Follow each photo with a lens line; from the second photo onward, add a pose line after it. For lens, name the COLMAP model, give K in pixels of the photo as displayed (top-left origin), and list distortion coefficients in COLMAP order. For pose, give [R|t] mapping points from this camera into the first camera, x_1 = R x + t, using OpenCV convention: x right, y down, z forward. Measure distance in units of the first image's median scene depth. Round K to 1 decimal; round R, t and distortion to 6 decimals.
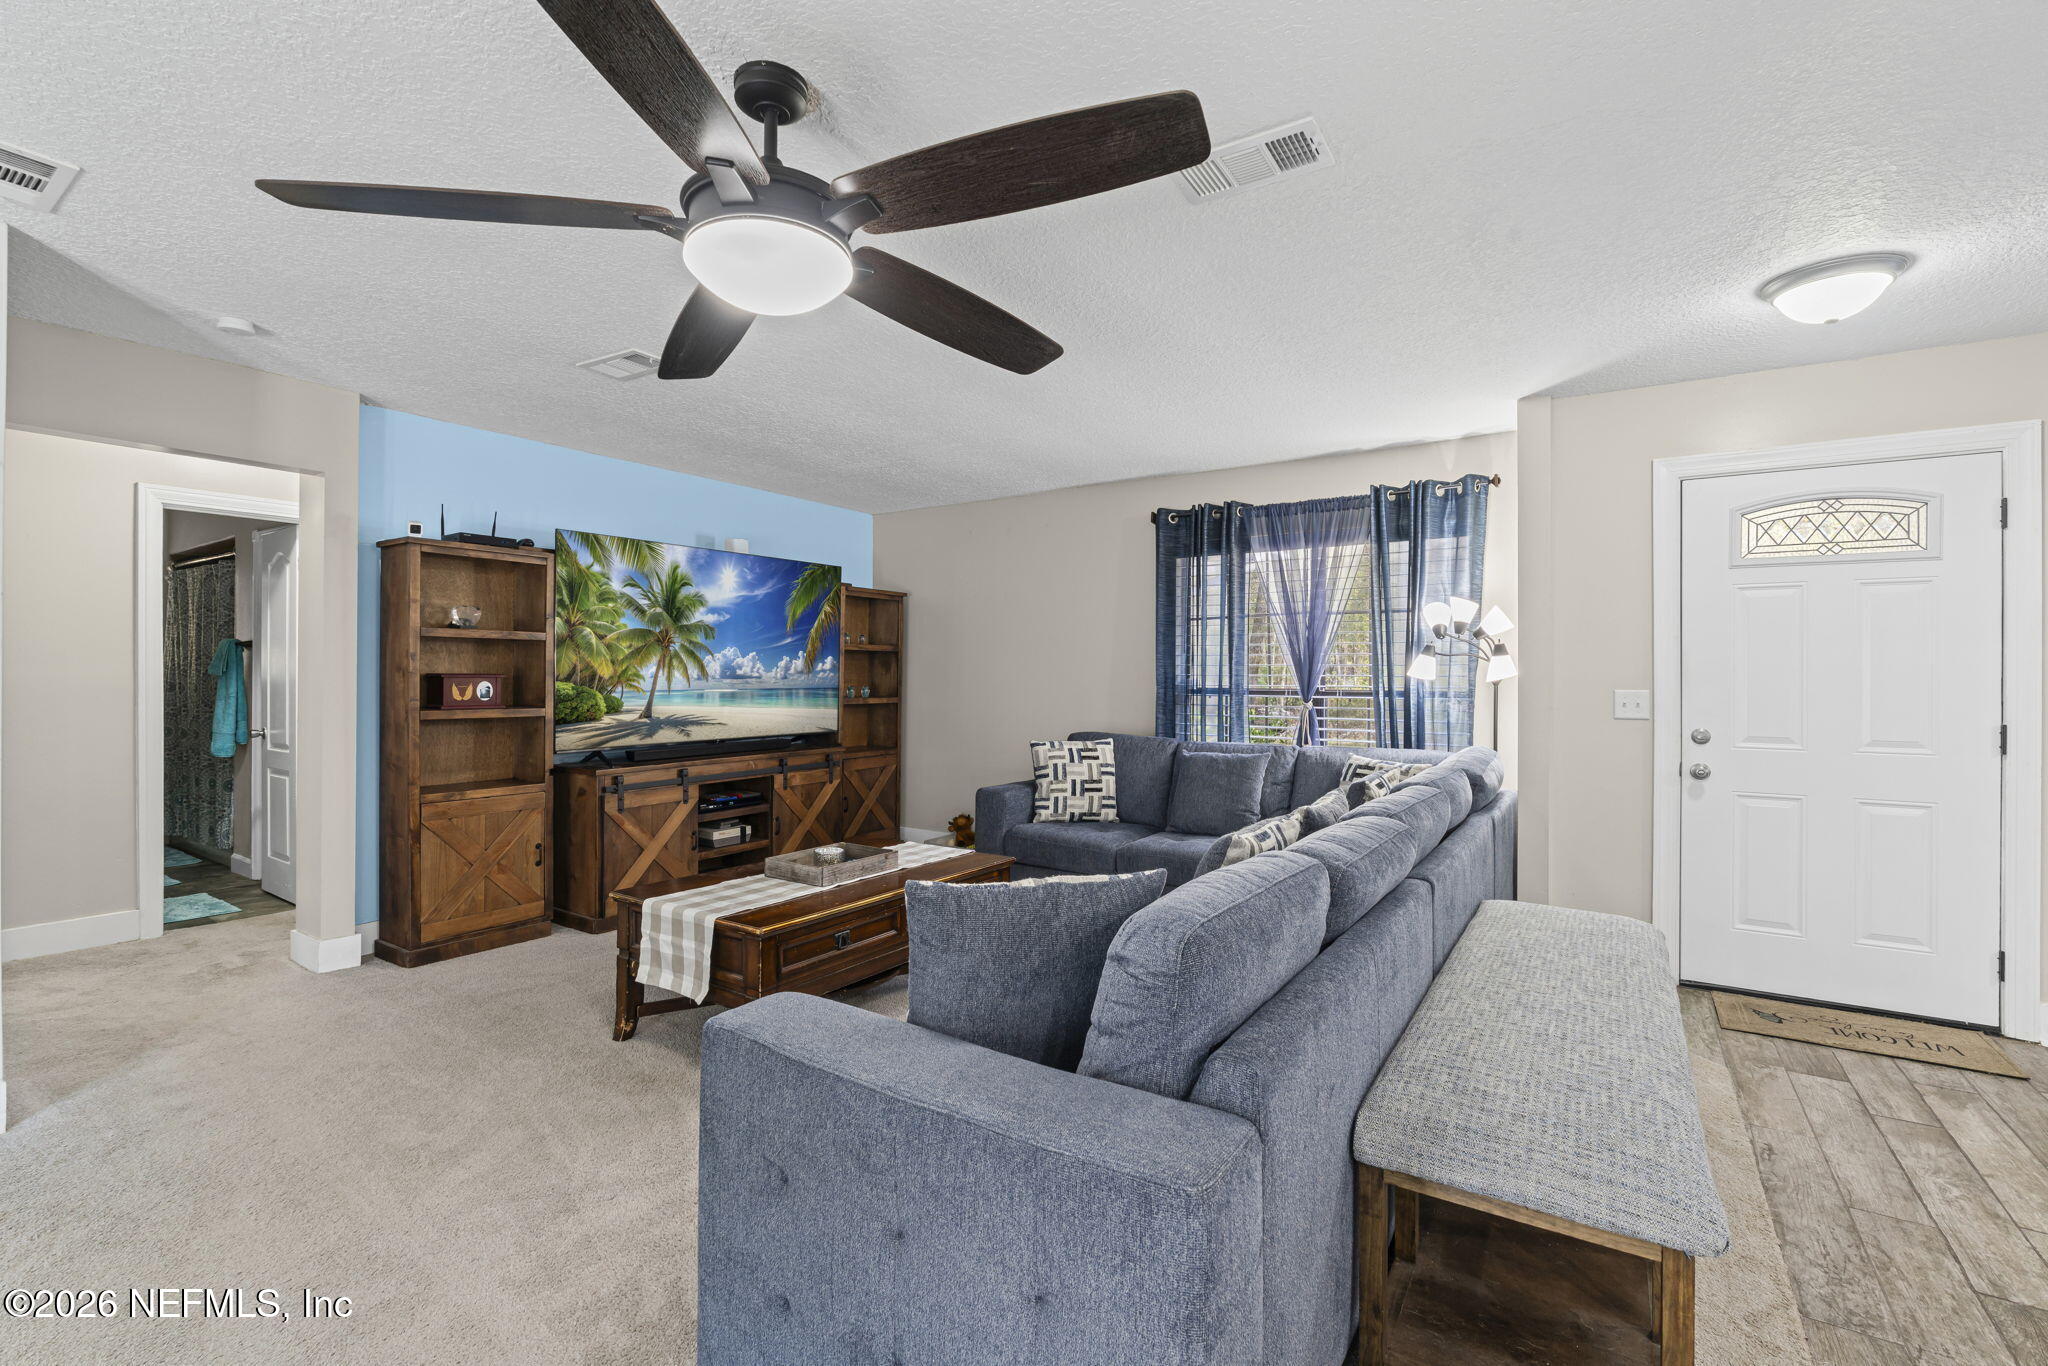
lens RADIAL K [[893.1, 0, 1035.5], [0, 893.1, 671.4], [0, 0, 1]] dist [-0.009849, 0.003049]
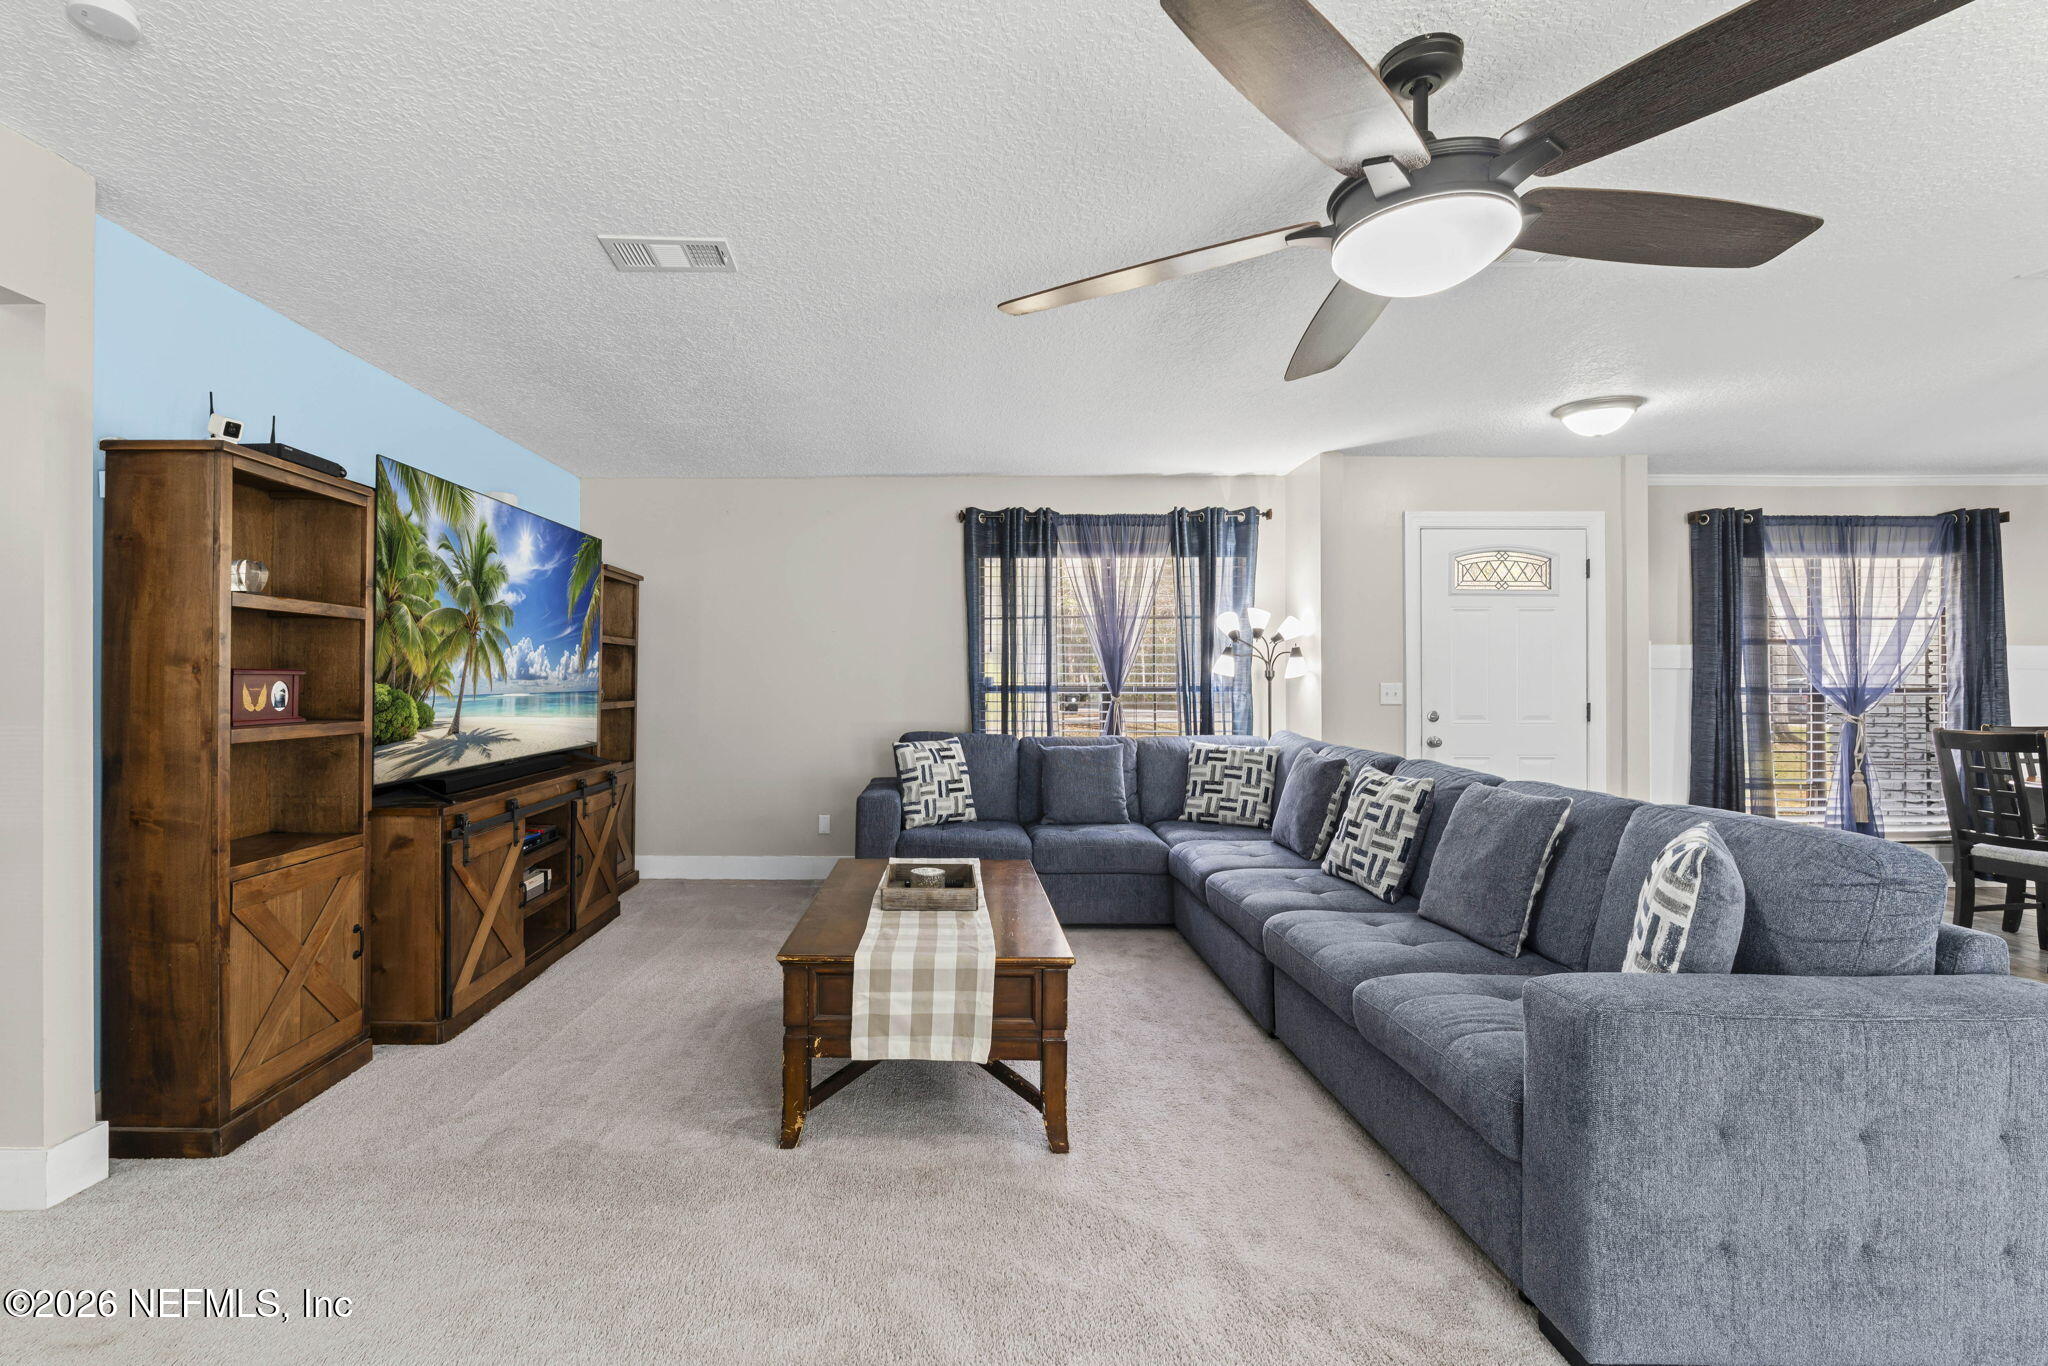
lens RADIAL K [[893.1, 0, 972.8], [0, 893.1, 679.5], [0, 0, 1]] dist [-0.009849, 0.003049]
pose [[0.844095, -0.004671, 0.536173, -0.514859], [0.001493, 0.999979, 0.006360, 0.005621], [-0.536191, -0.004568, 0.844084, 0.188090]]
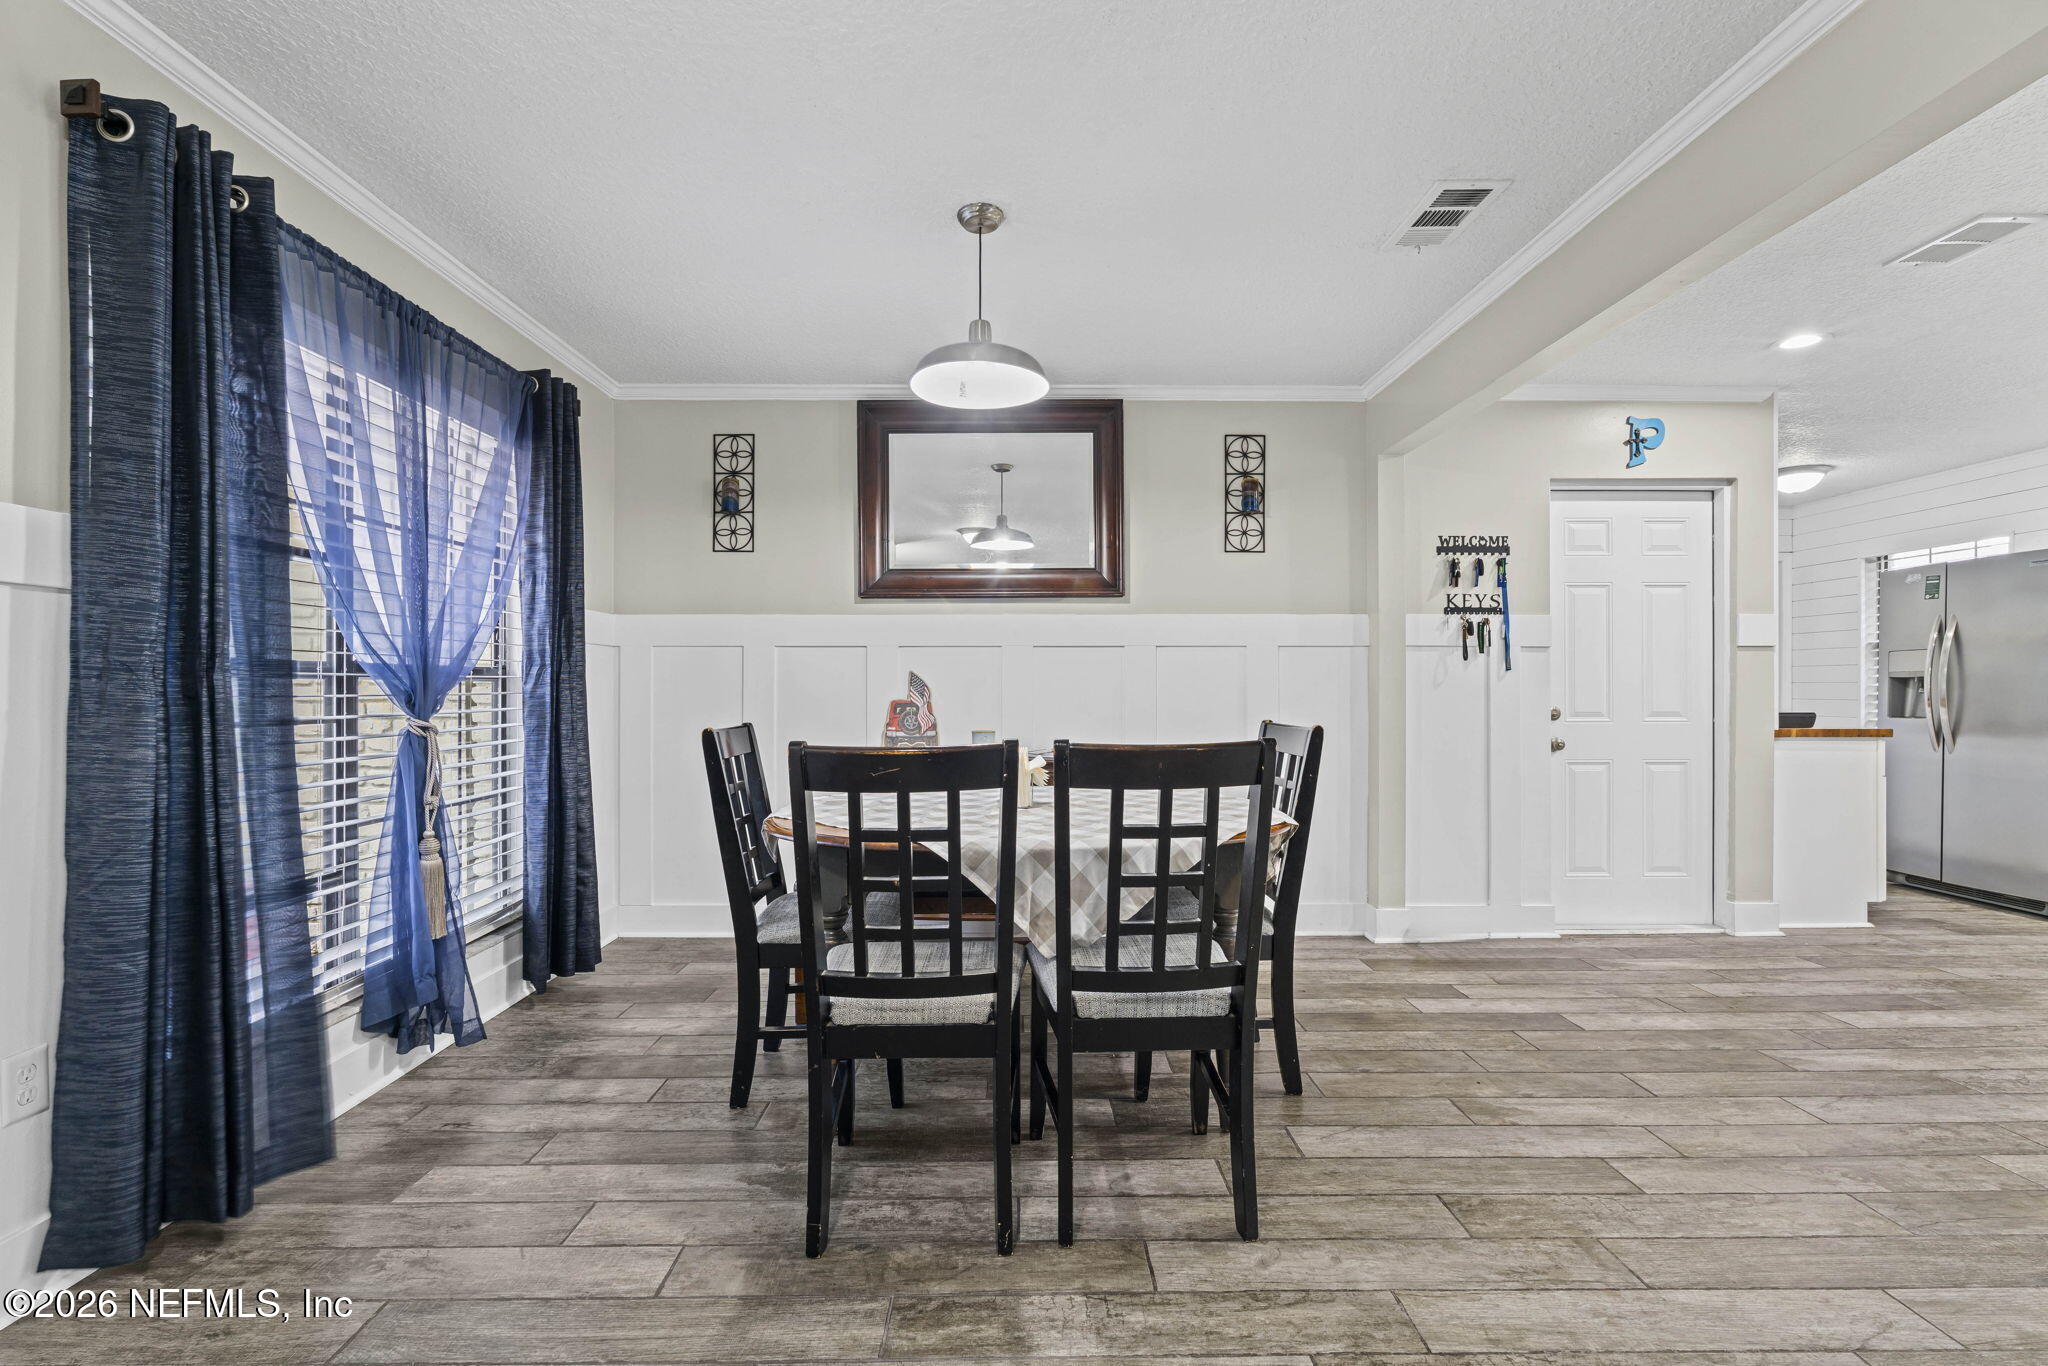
lens RADIAL K [[893.1, 0, 1020.8], [0, 893.1, 691.1], [0, 0, 1]] dist [-0.009849, 0.003049]
pose [[-0.555318, -0.014060, 0.831519, 0.494733], [-0.015675, 0.999856, 0.006439, 0.036755], [-0.831491, -0.009458, -0.555458, 0.585779]]
